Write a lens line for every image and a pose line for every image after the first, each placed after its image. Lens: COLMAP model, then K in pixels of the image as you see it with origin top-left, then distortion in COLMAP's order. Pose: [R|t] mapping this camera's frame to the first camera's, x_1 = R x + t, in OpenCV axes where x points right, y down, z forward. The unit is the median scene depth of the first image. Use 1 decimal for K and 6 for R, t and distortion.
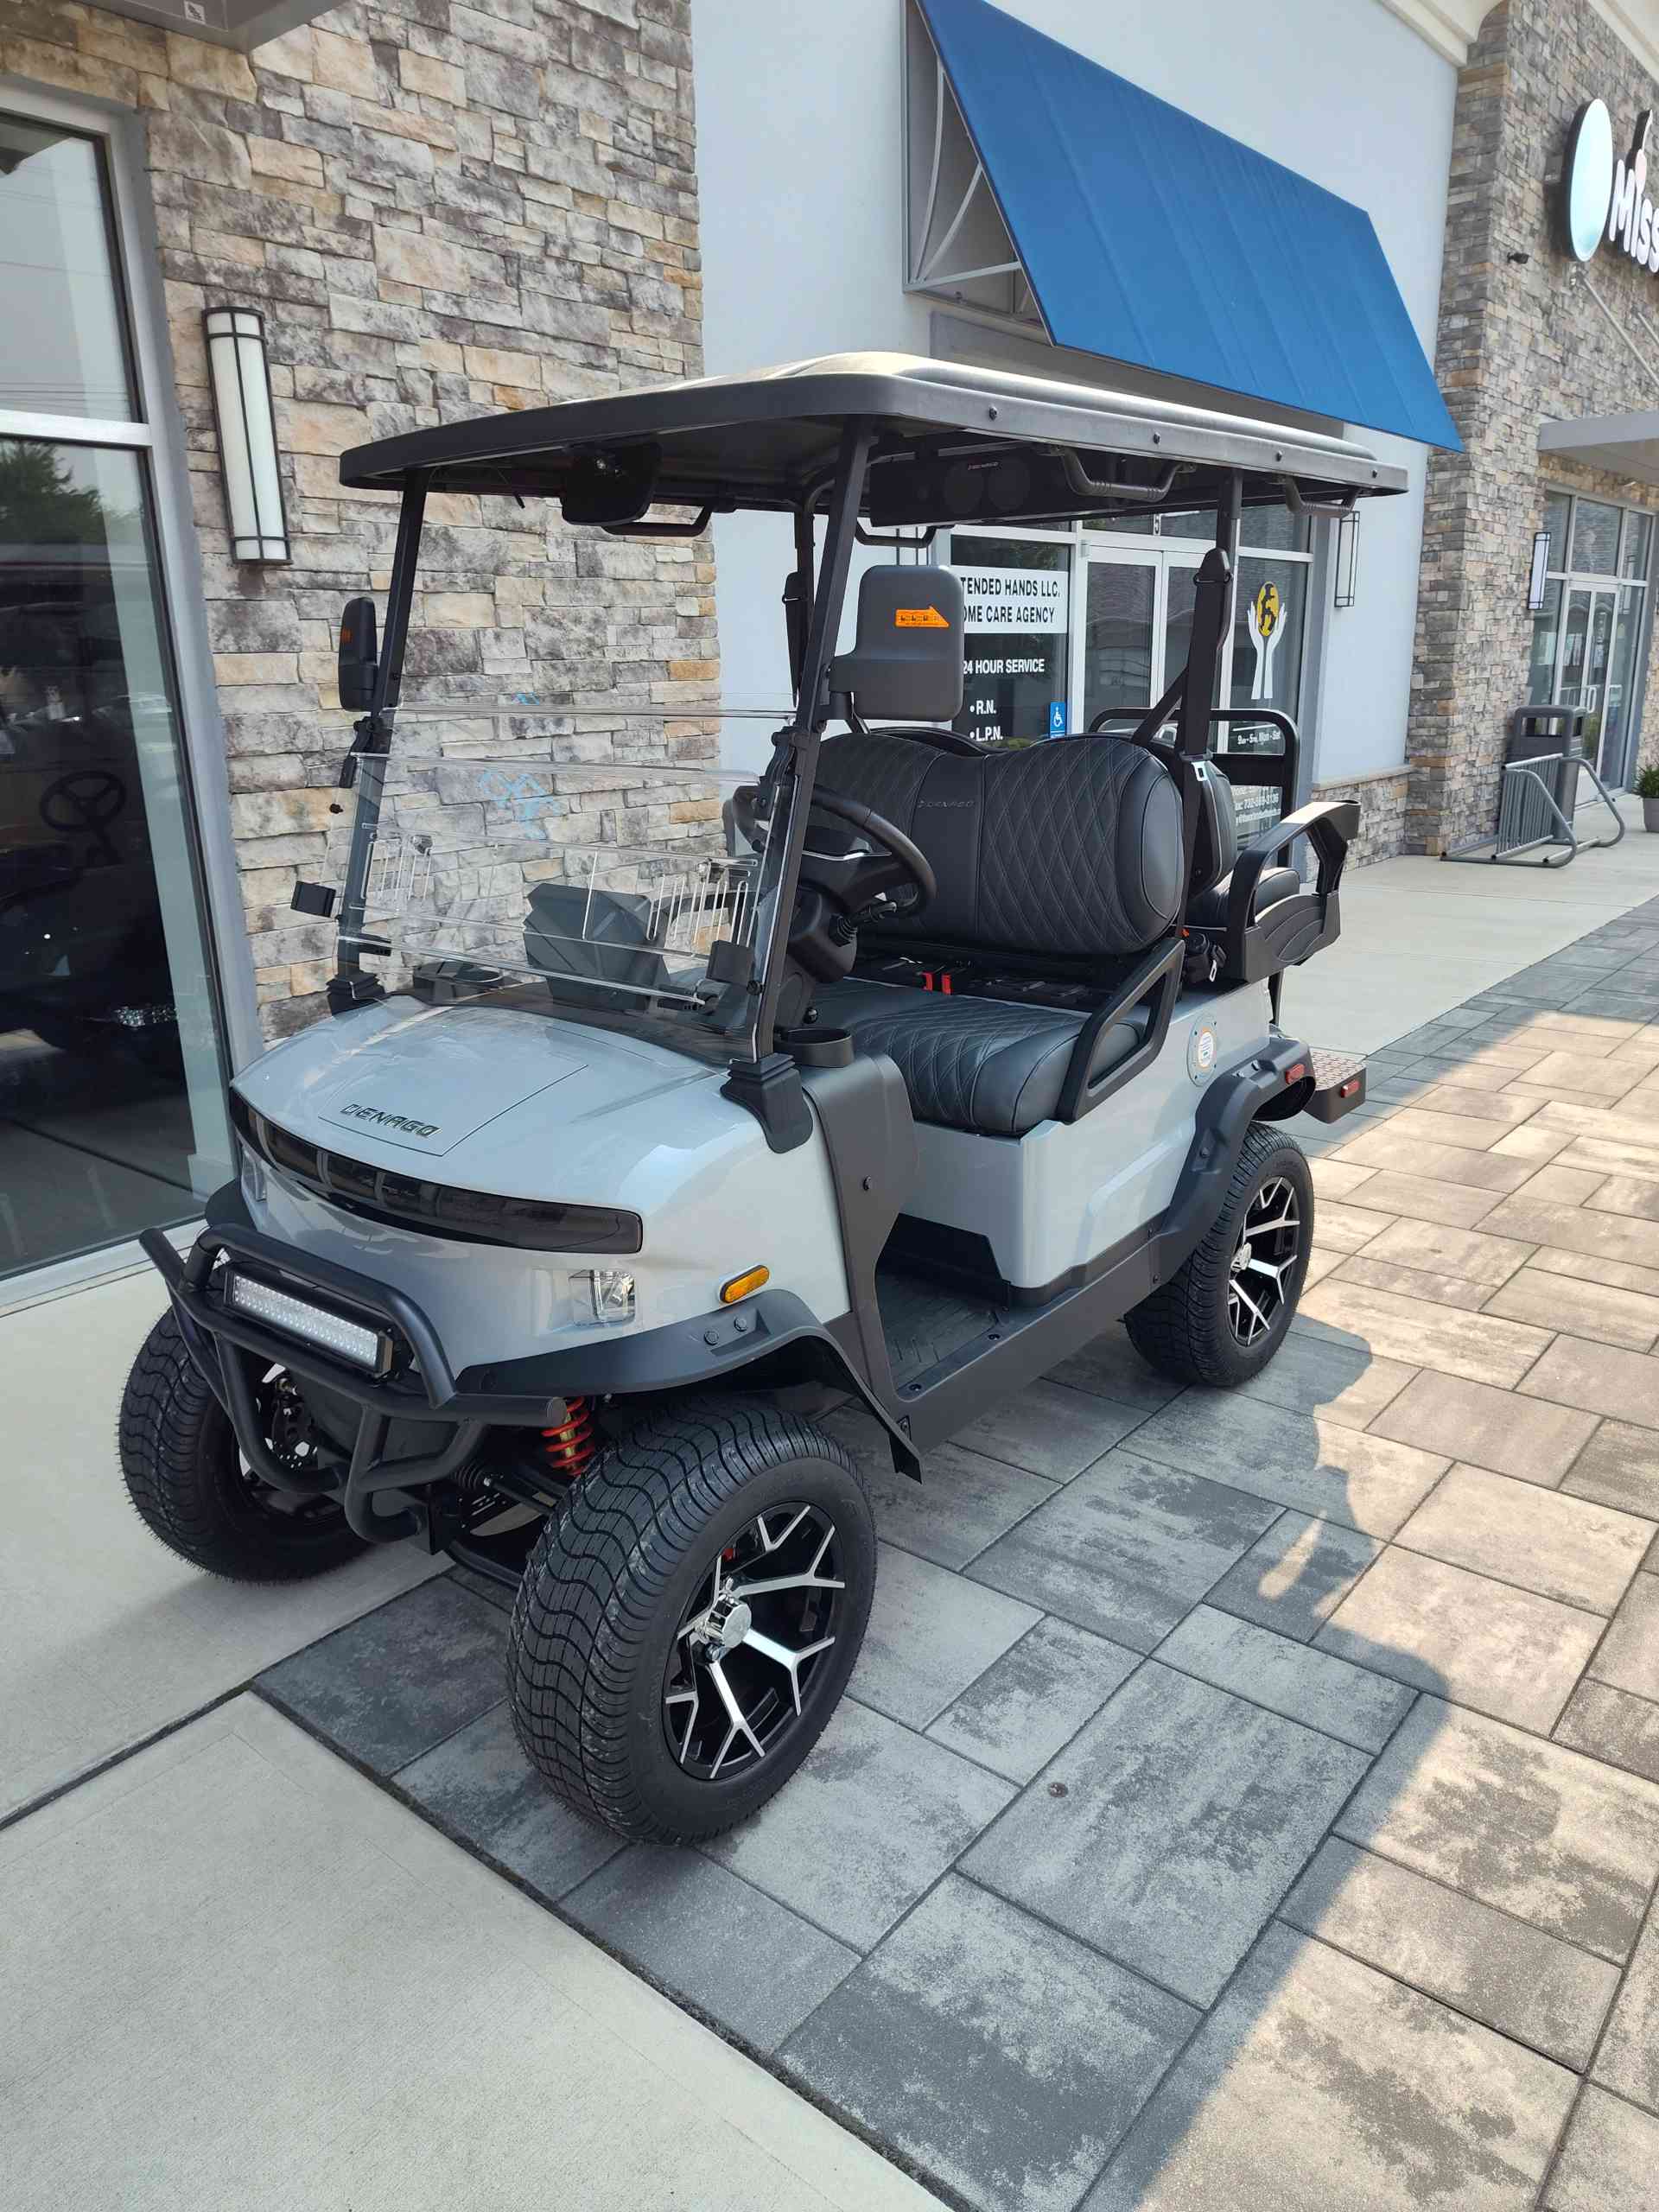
lens RADIAL K [[1524.3, 0, 811.8], [0, 1524.3, 1106.1], [0, 0, 1]] dist [0.002452, -0.004732]
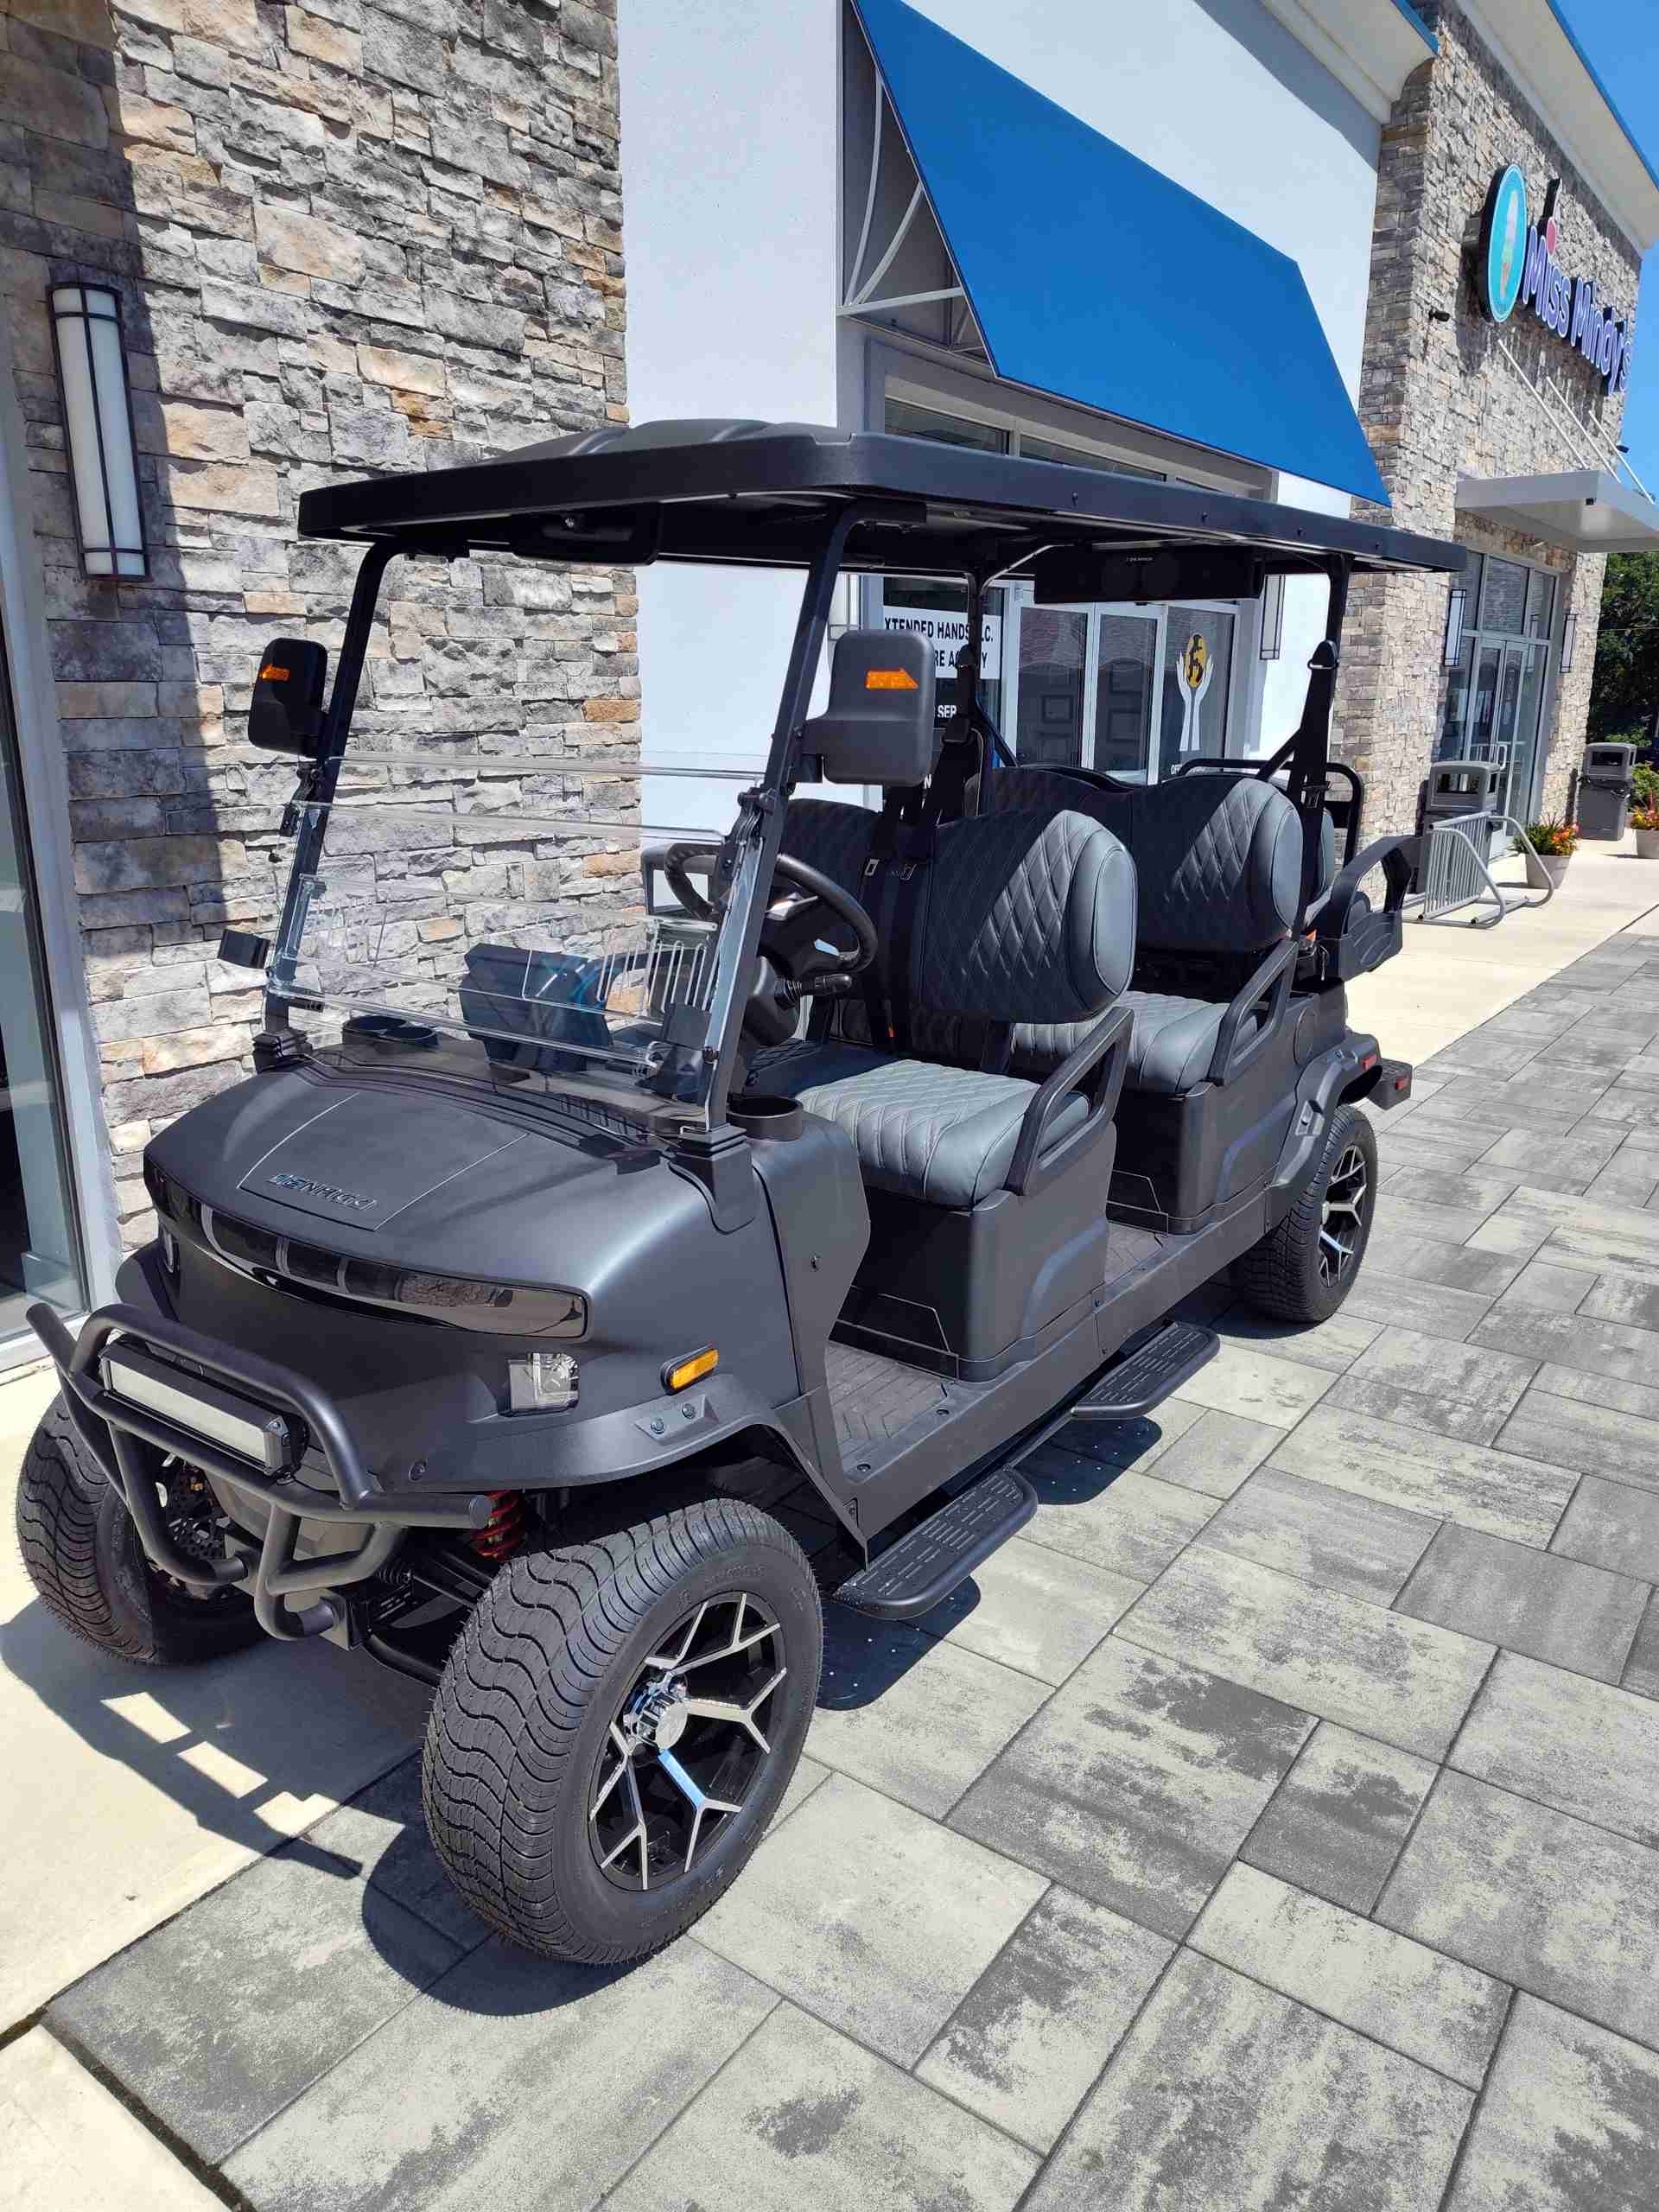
lens RADIAL K [[1524.3, 0, 812.3], [0, 1524.3, 1095.7], [0, 0, 1]] dist [0.002452, -0.004732]
pose [[0.997752, 0.008467, 0.066479, -0.018761], [-0.006647, 0.999599, -0.027538, -0.036910], [-0.066685, 0.027034, 0.997408, 0.105777]]
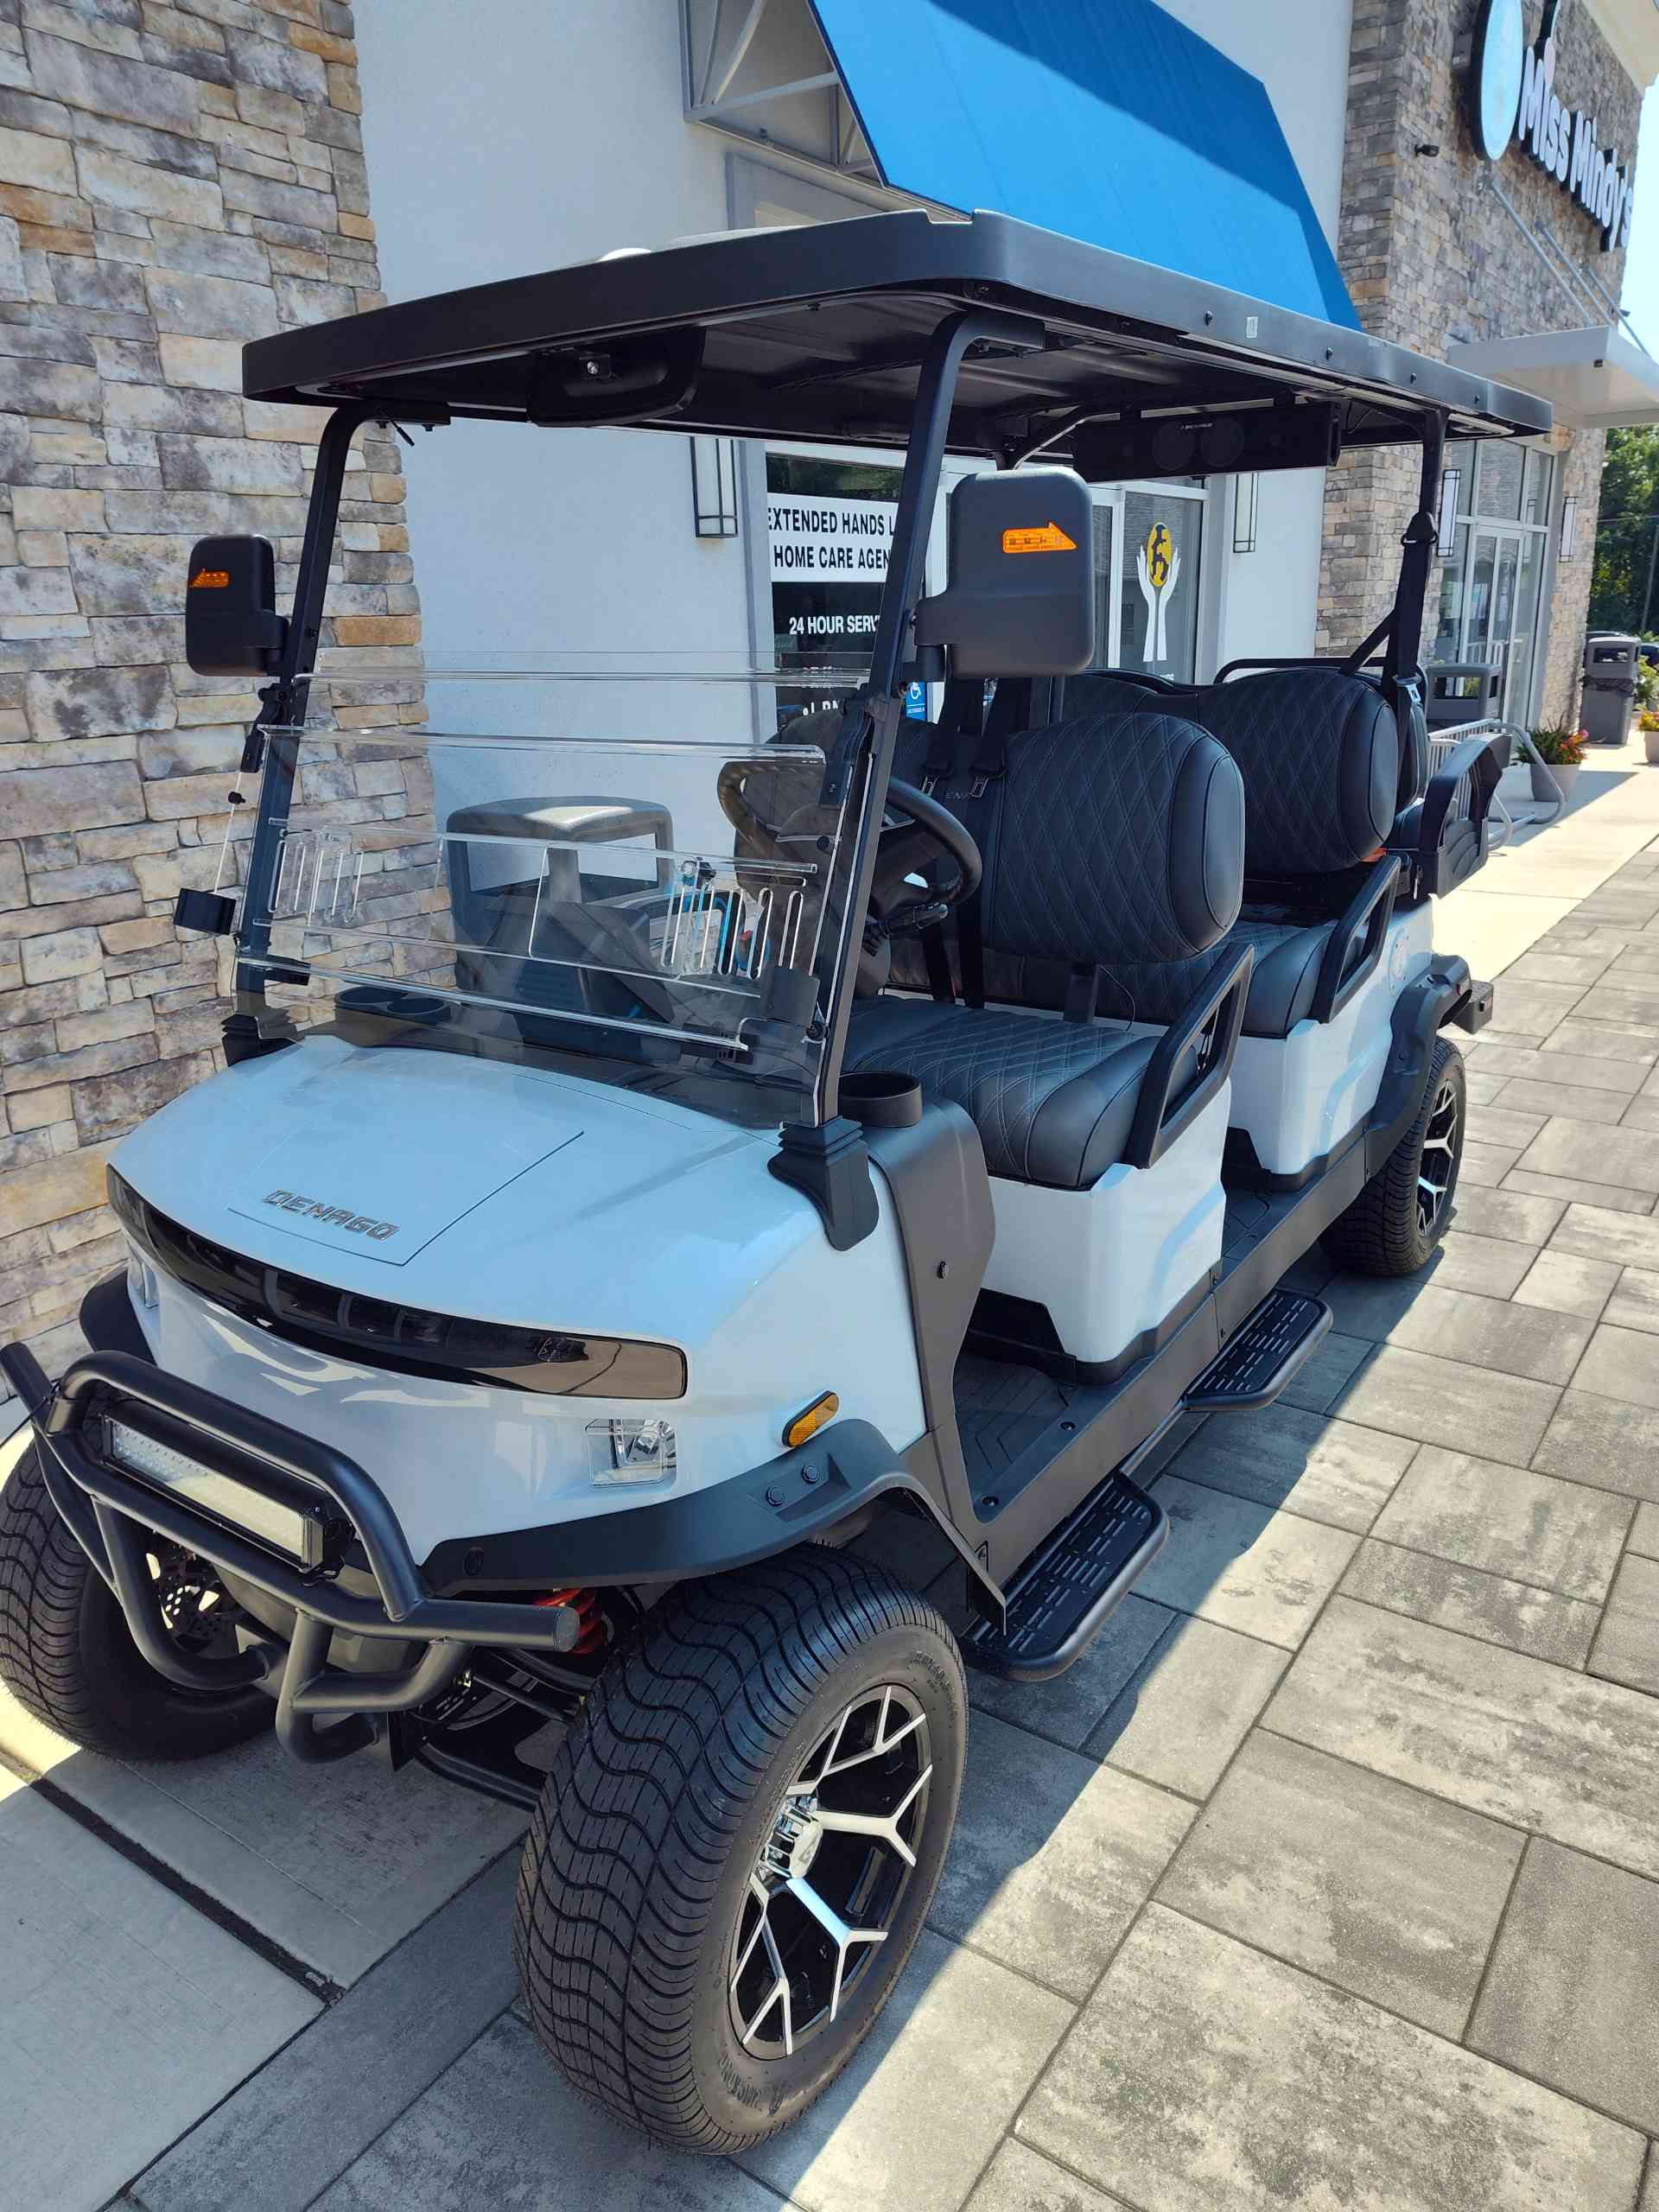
lens RADIAL K [[1524.3, 0, 814.1], [0, 1524.3, 1089.9], [0, 0, 1]] dist [0.002452, -0.004732]
pose [[0.996737, -0.030281, 0.074818, 0.072937], [0.029160, 0.999446, 0.016028, -0.098634], [-0.075261, -0.013794, 0.997068, 0.343359]]
